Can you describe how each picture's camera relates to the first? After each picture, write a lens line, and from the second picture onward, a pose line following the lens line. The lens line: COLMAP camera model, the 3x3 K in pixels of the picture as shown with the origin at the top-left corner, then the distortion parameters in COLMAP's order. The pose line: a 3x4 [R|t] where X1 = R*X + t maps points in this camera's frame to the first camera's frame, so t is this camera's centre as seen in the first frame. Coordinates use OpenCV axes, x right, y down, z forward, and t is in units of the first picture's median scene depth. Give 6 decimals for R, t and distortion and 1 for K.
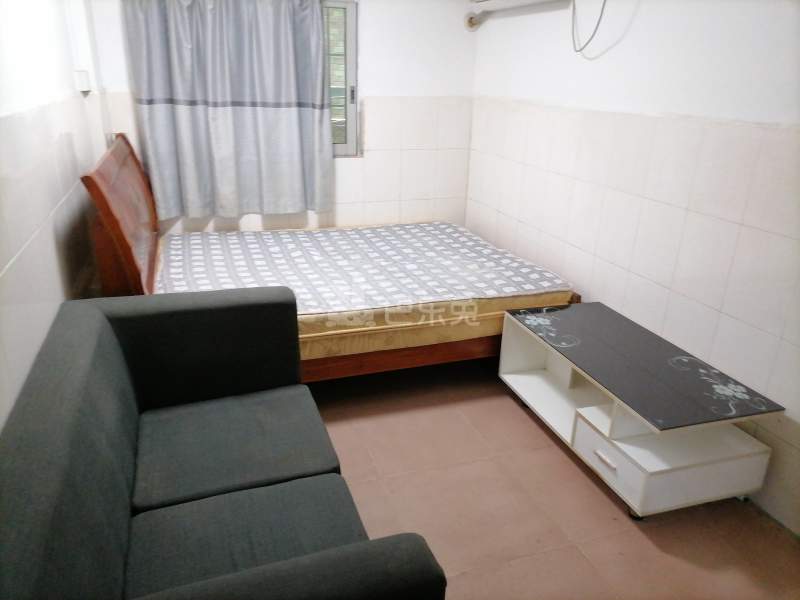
lens RADIAL K [[604.5, 0, 400.0], [0, 604.5, 300.0], [0, 0, 1]] dist [0.041784, 0.002386]
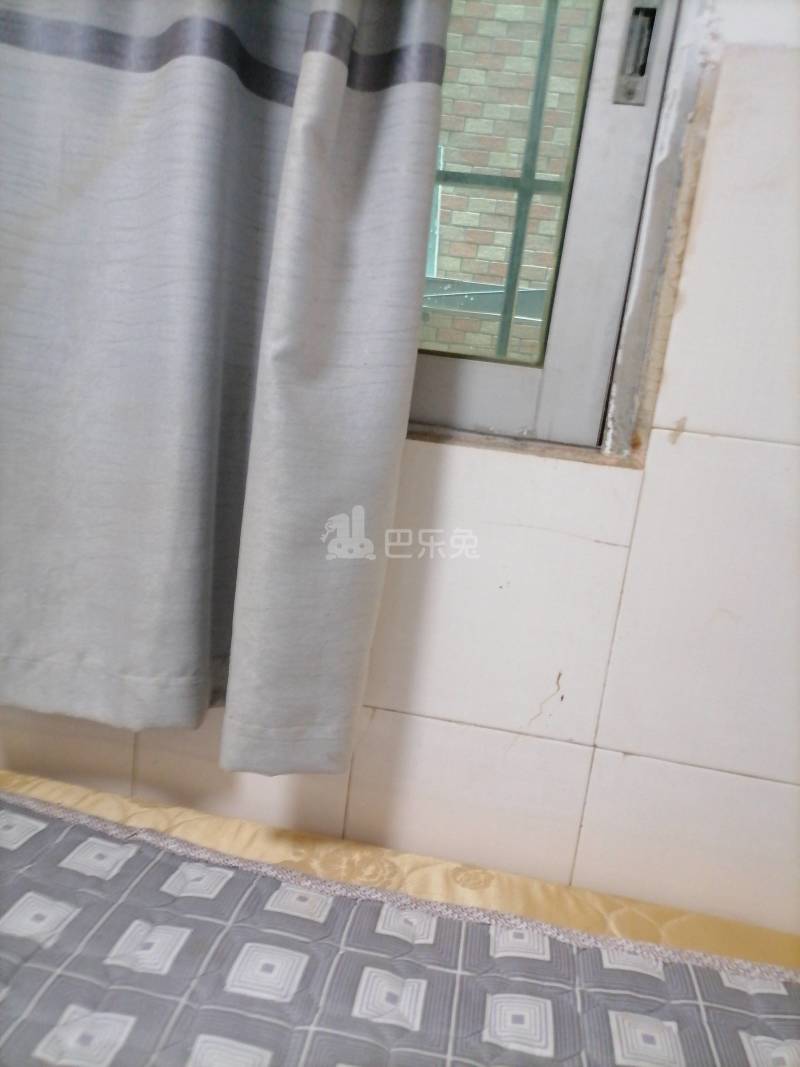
lens RADIAL K [[806.3, 0, 400.0], [0, 806.3, 533.5], [0, 0, 1]] dist [0.041784, 0.002386]
pose [[0.866791, 0.181936, -0.464298, -0.016347], [-0.261592, 0.958571, -0.112744, -0.193619], [0.424550, 0.219182, 0.878474, 0.853116]]
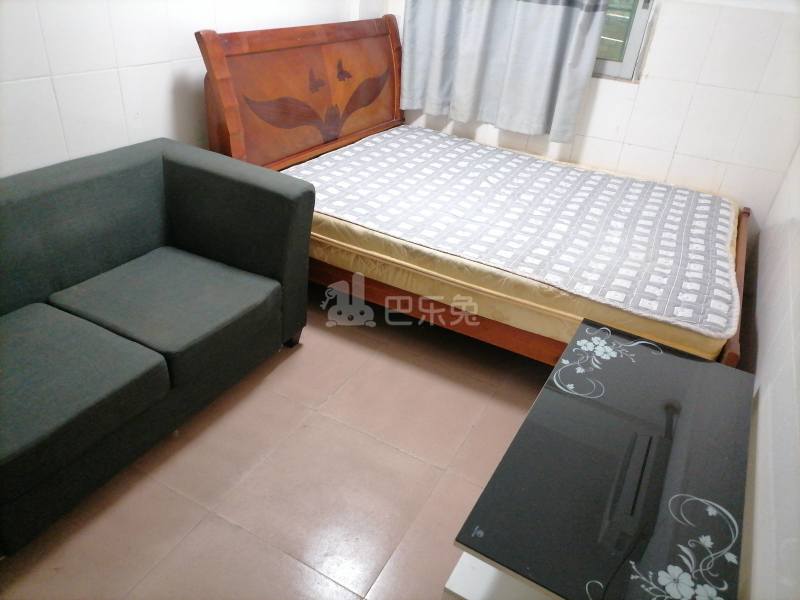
lens RADIAL K [[604.5, 0, 400.0], [0, 604.5, 300.0], [0, 0, 1]] dist [0.041784, 0.002386]
pose [[0.667042, 0.399033, -0.629149, 0.357531], [-0.319481, 0.916091, 0.242301, -0.080612], [0.673044, 0.039376, 0.738554, 0.247756]]
